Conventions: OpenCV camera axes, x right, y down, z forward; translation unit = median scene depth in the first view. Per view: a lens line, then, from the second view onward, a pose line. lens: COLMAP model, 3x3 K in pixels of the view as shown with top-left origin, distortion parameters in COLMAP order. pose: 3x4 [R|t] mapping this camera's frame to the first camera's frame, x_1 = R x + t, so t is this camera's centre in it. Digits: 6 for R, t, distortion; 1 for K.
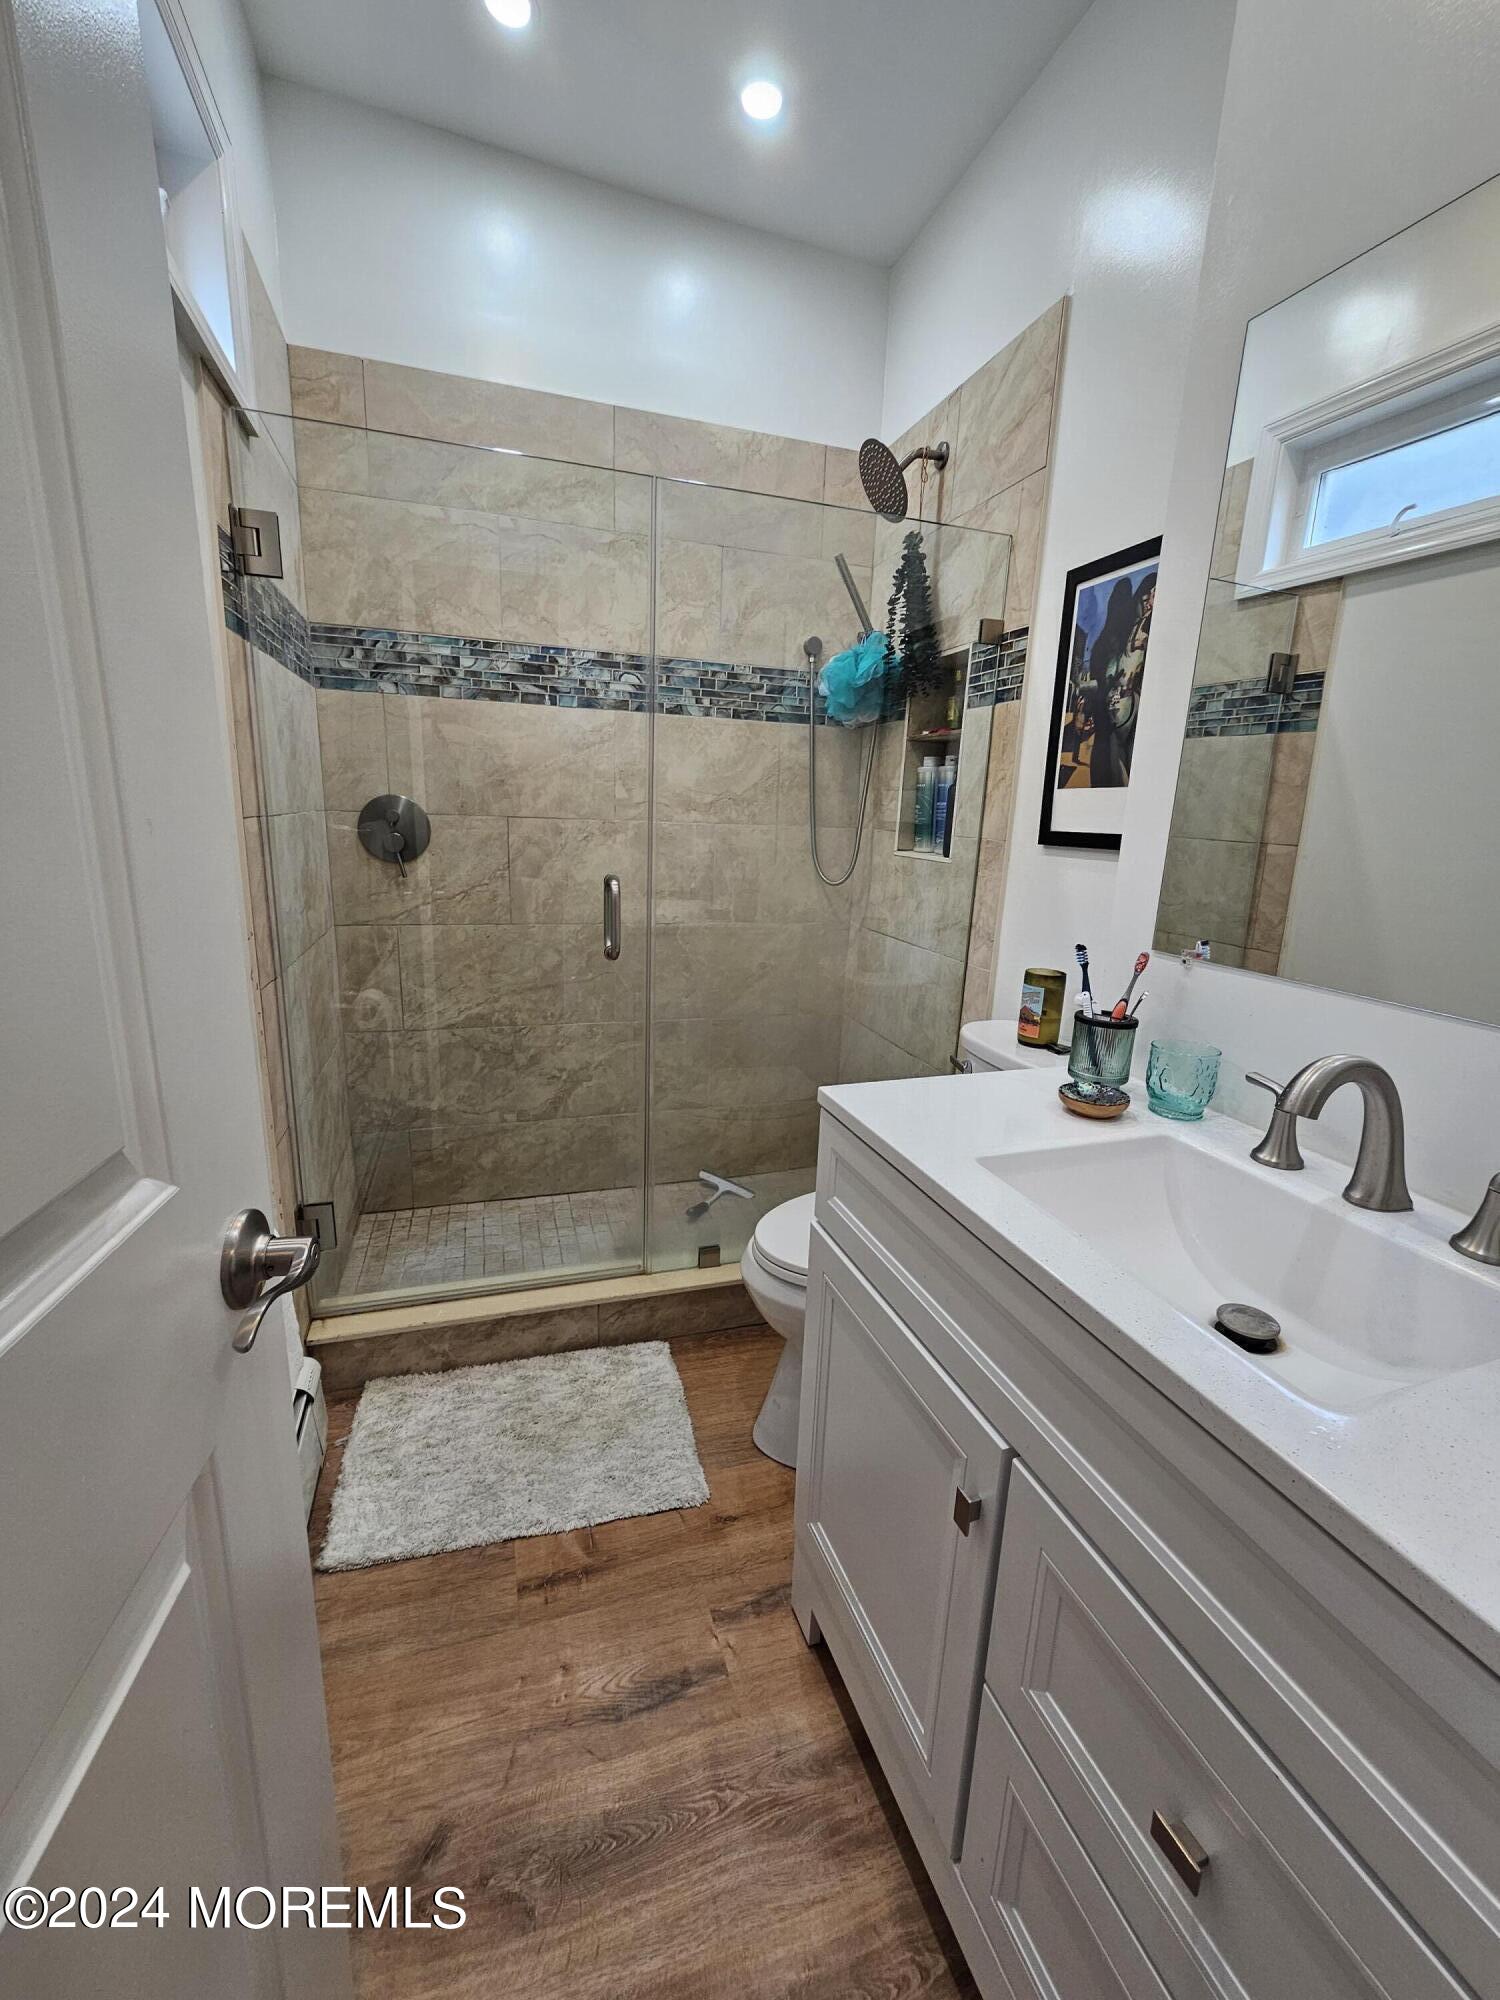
lens RADIAL K [[808.5, 0, 748.9], [0, 808.5, 994.4], [0, 0, 1]] dist [0.001441, 0.000180]
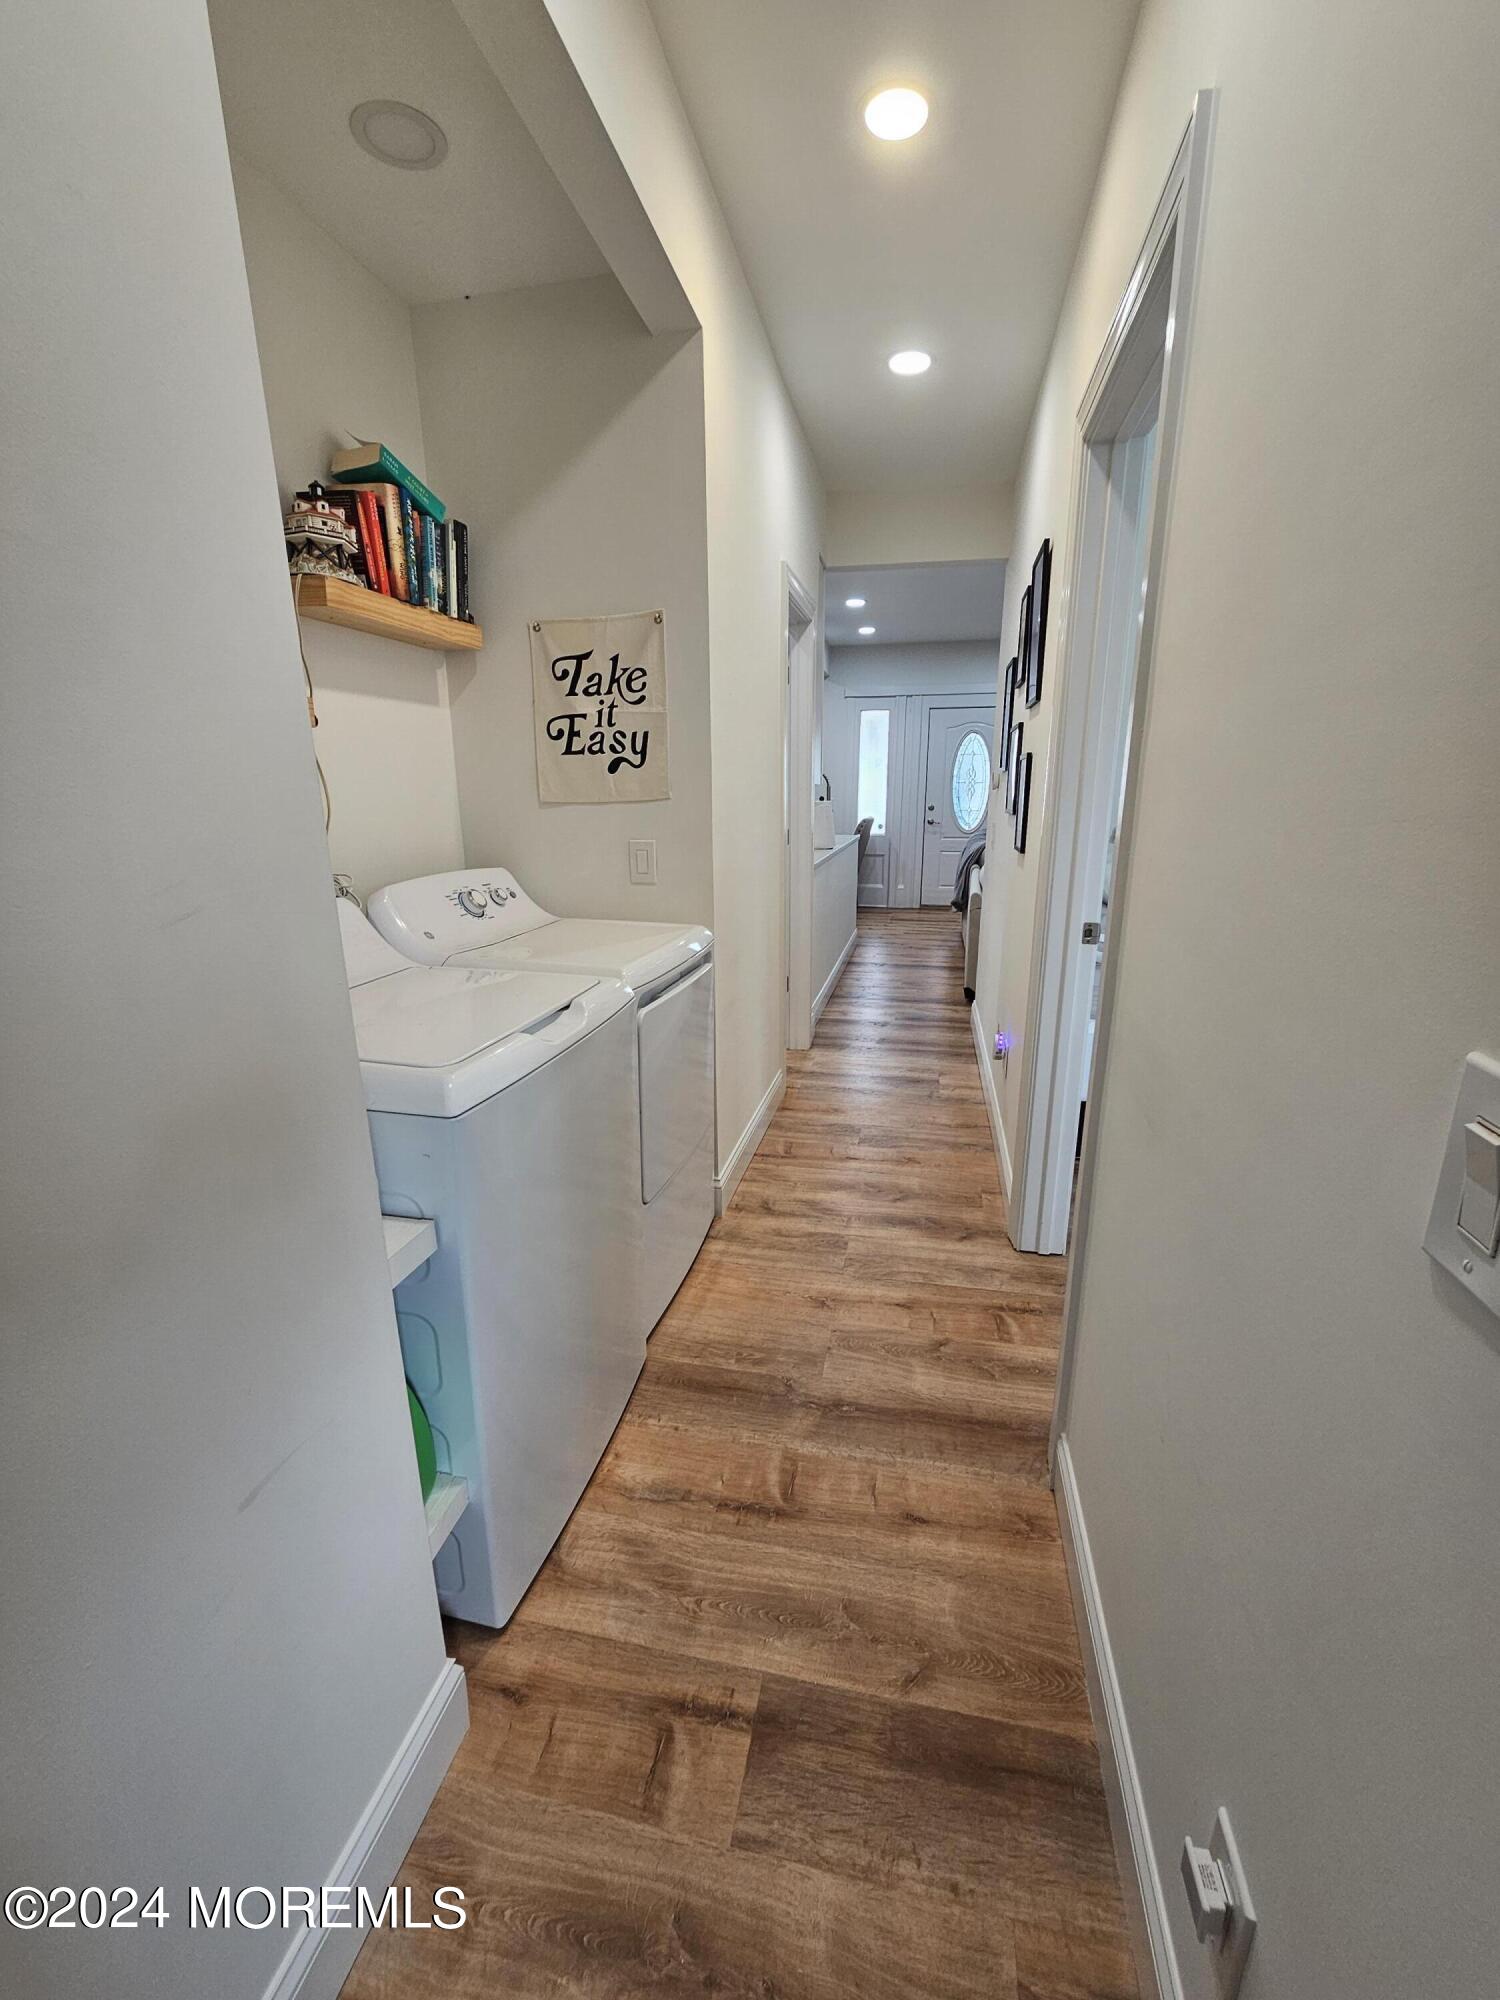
lens RADIAL K [[808.5, 0, 752.6], [0, 808.5, 1003.2], [0, 0, 1]] dist [0.001441, 0.000180]
pose [[-0.868510, -0.162248, 0.468364, -0.541053], [0.077621, 0.888733, 0.451806, -0.417526], [-0.489556, 0.428753, -0.759280, 1.481753]]
